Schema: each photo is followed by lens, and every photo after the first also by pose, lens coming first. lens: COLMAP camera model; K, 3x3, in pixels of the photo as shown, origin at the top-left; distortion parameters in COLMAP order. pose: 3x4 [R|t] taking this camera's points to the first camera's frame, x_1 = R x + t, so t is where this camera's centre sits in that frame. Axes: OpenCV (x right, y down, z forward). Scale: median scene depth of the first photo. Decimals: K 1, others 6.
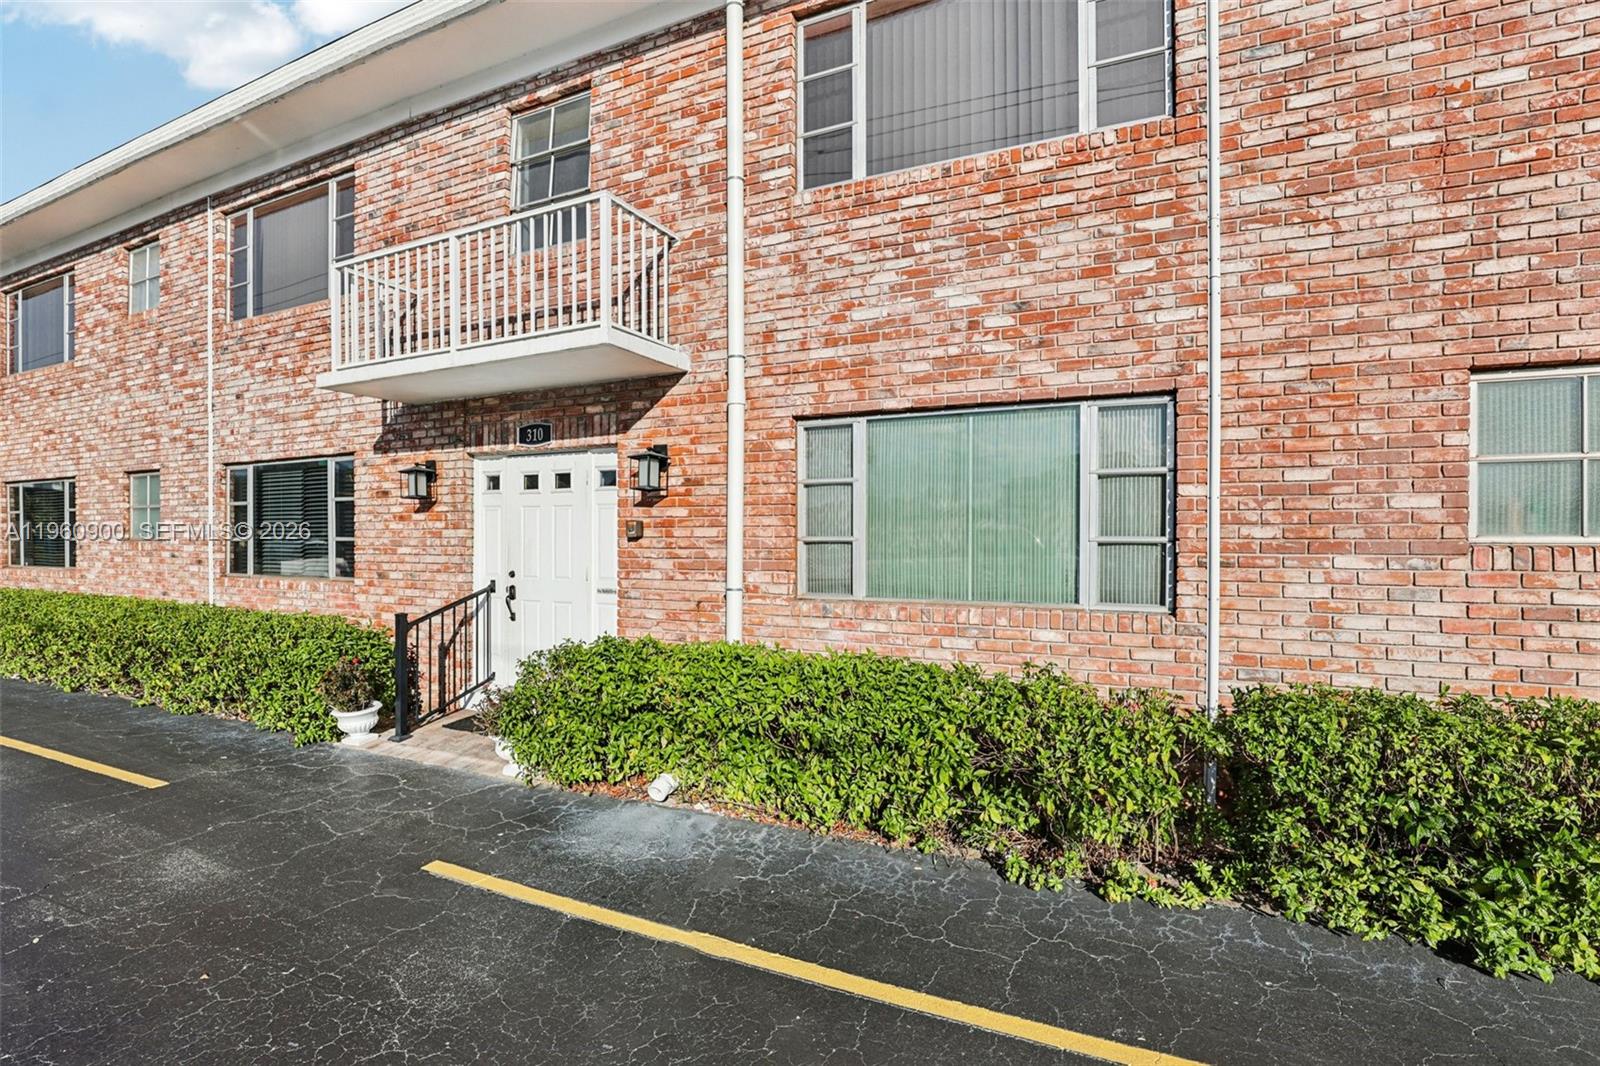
lens RADIAL K [[736.6, 0, 803.1], [0, 736.6, 532.6], [0, 0, 1]] dist [-0.039864, 0.008476]
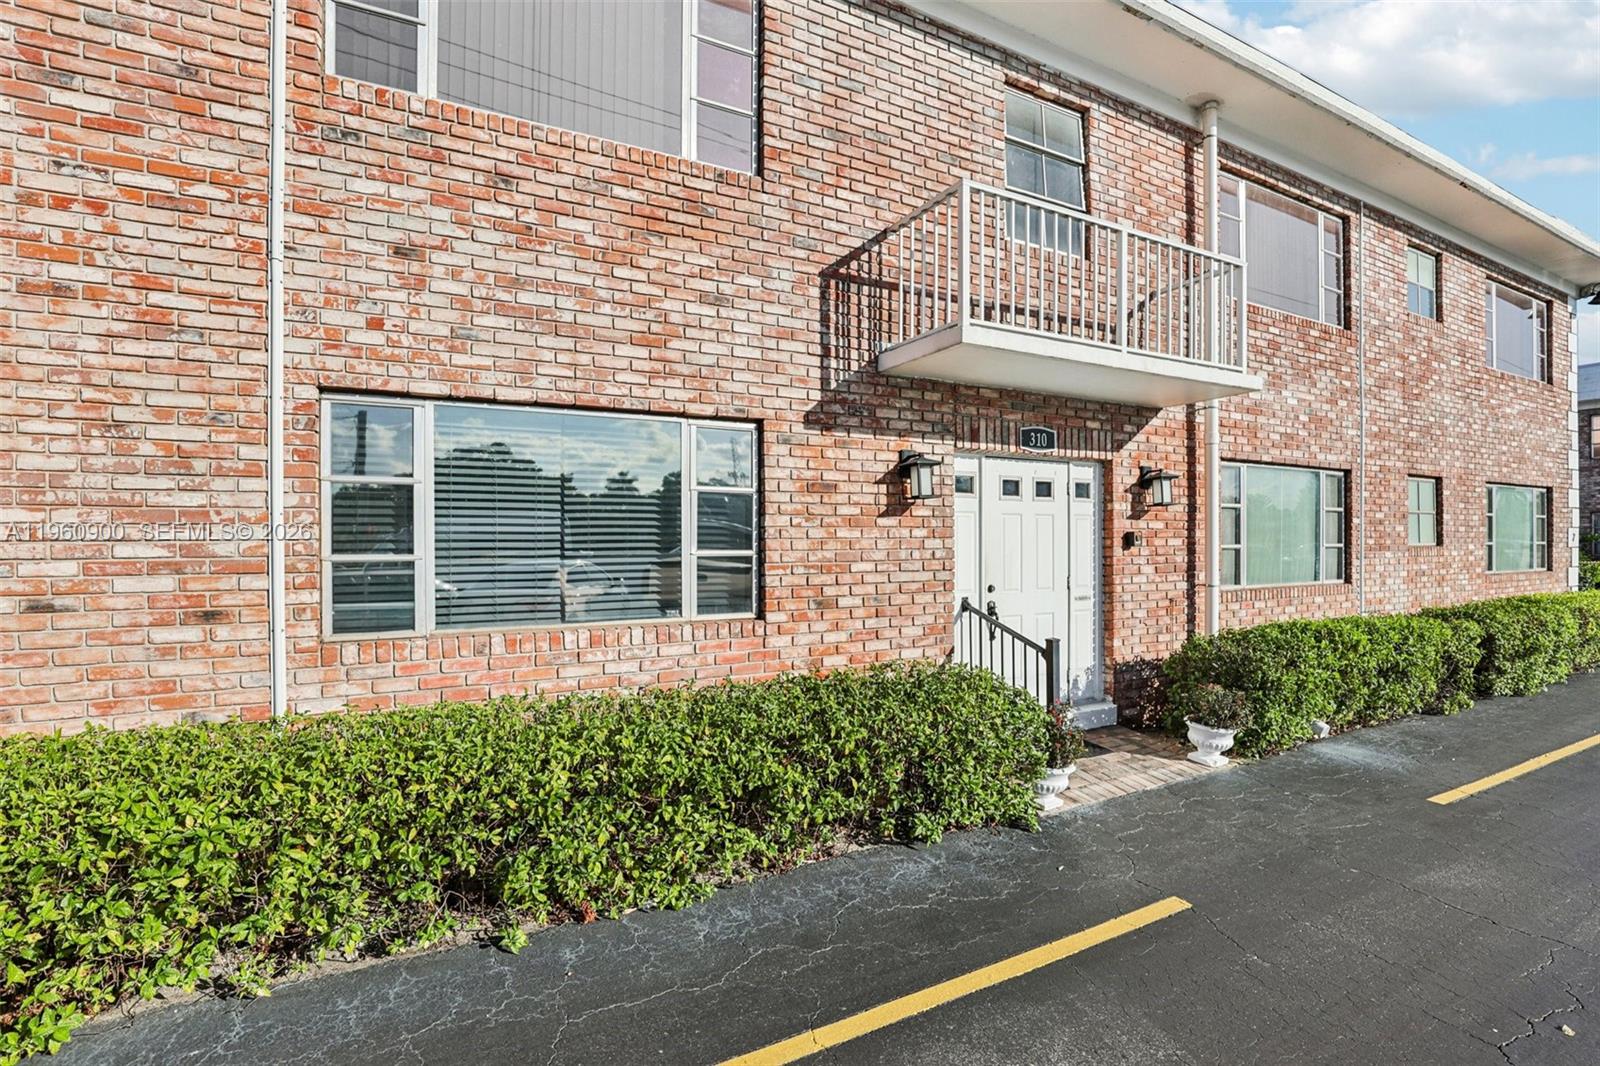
lens RADIAL K [[736.6, 0, 806.5], [0, 736.6, 536.0], [0, 0, 1]] dist [-0.039864, 0.008476]
pose [[0.604044, 0.003283, 0.796944, -1.242855], [-0.000588, 0.999993, -0.003673, -0.004489], [-0.796951, 0.001750, 0.604042, 0.632036]]
